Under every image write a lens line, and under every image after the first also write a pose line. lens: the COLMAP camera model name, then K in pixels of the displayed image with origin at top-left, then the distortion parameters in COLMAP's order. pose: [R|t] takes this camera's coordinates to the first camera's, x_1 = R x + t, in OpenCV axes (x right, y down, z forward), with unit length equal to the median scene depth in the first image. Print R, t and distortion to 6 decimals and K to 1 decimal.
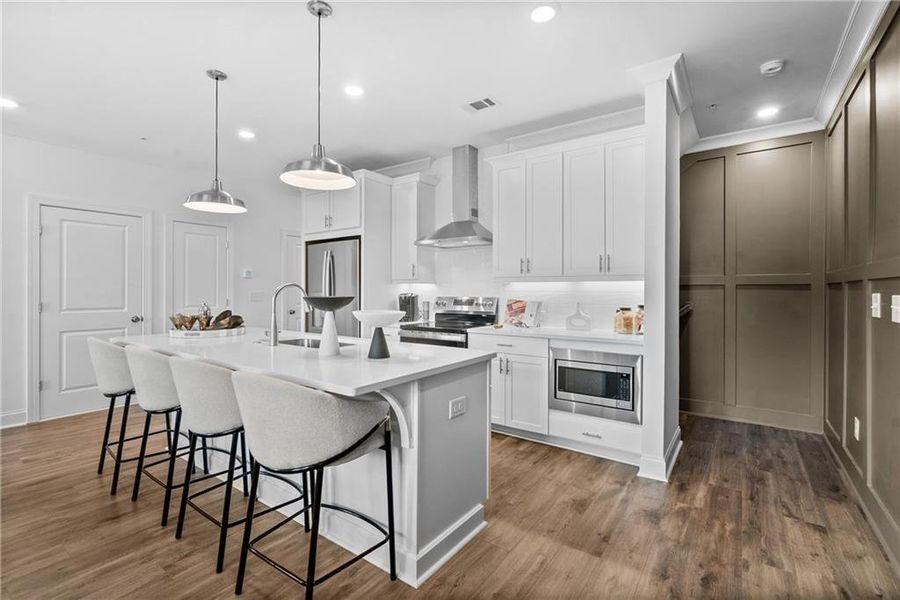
lens RADIAL K [[409.6, 0, 450.1], [0, 409.6, 291.7], [0, 0, 1]] dist [-0.002881, 0.000076]
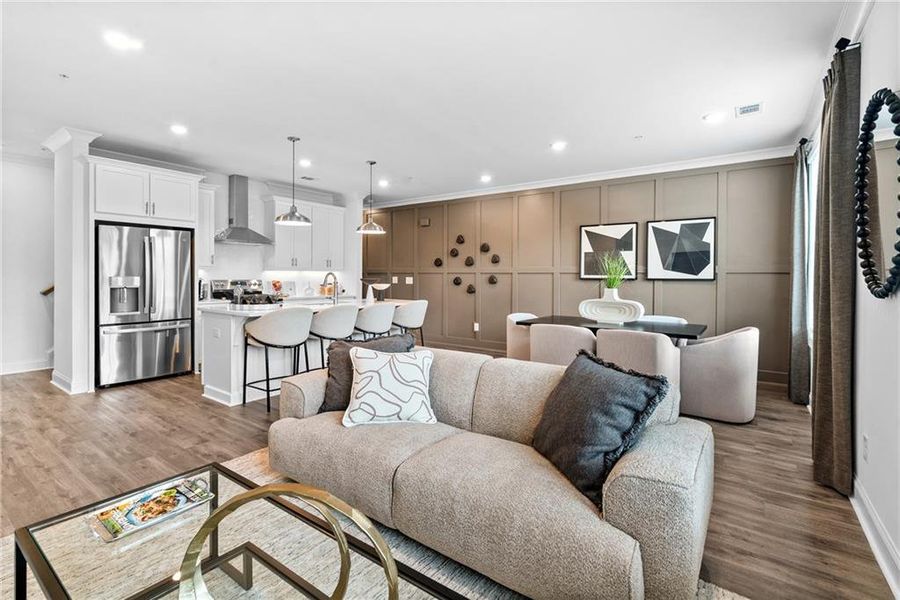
lens RADIAL K [[414.9, 0, 450.0], [0, 414.9, 278.5], [0, 0, 1]] dist [-0.001225, -0.000014]
pose [[0.001184, -0.006120, 0.999981, -1.681221], [-0.002528, 0.999978, 0.006123, -0.002967], [-0.999996, -0.002535, 0.001169, 0.305361]]
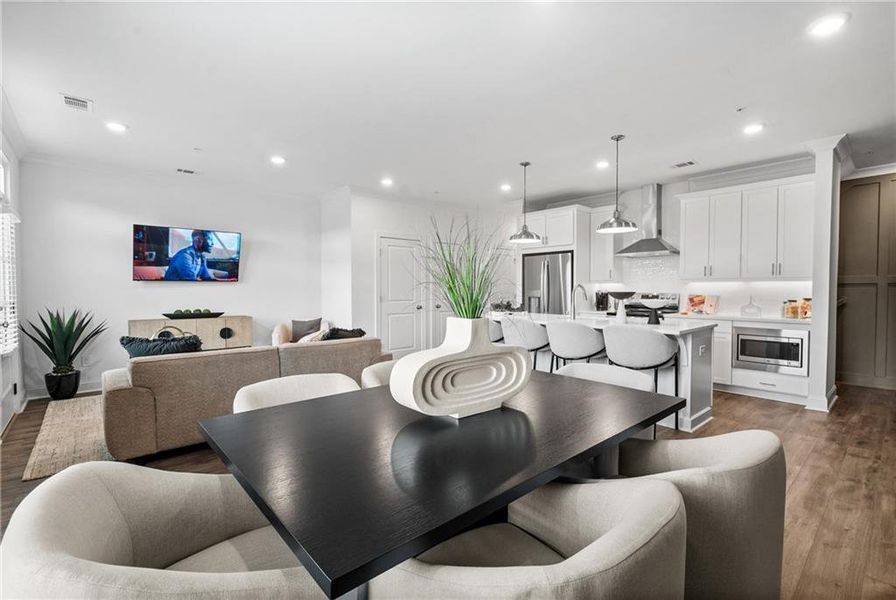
lens RADIAL K [[405.5, 0, 448.0], [0, 405.5, 300.0], [0, 0, 1]] dist [-0.000453, 0.000258]
pose [[0.975396, 0.003576, -0.220430, -0.394725], [0.002189, 0.999662, 0.025902, 0.000091], [0.220448, -0.025747, 0.975059, -0.588767]]
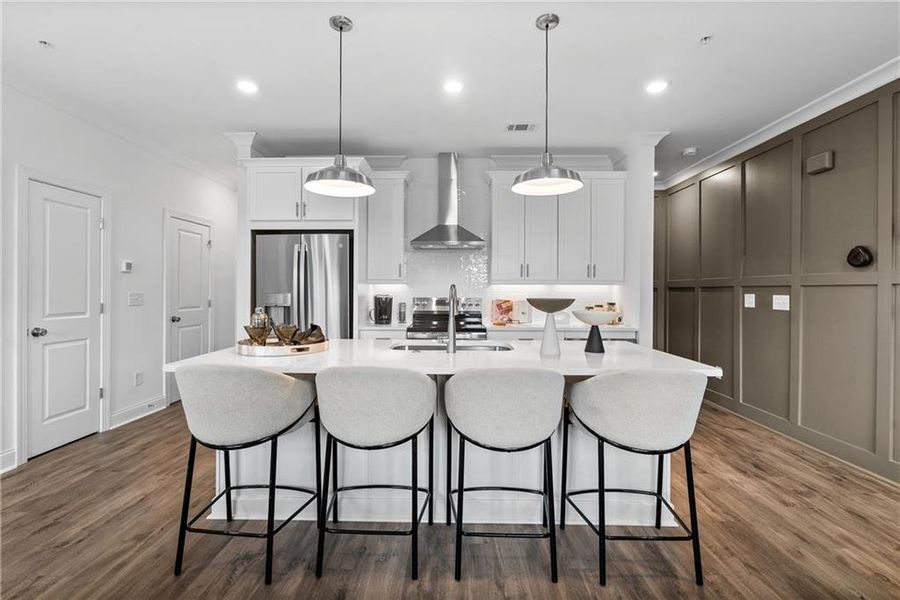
lens RADIAL K [[409.6, 0, 450.1], [0, 409.6, 291.7], [0, 0, 1]] dist [-0.002881, 0.000076]
pose [[0.821887, 0.000568, 0.569650, -0.657109], [-0.001303, 0.999999, 0.000884, -0.003887], [-0.569649, -0.001469, 0.821887, 0.167533]]
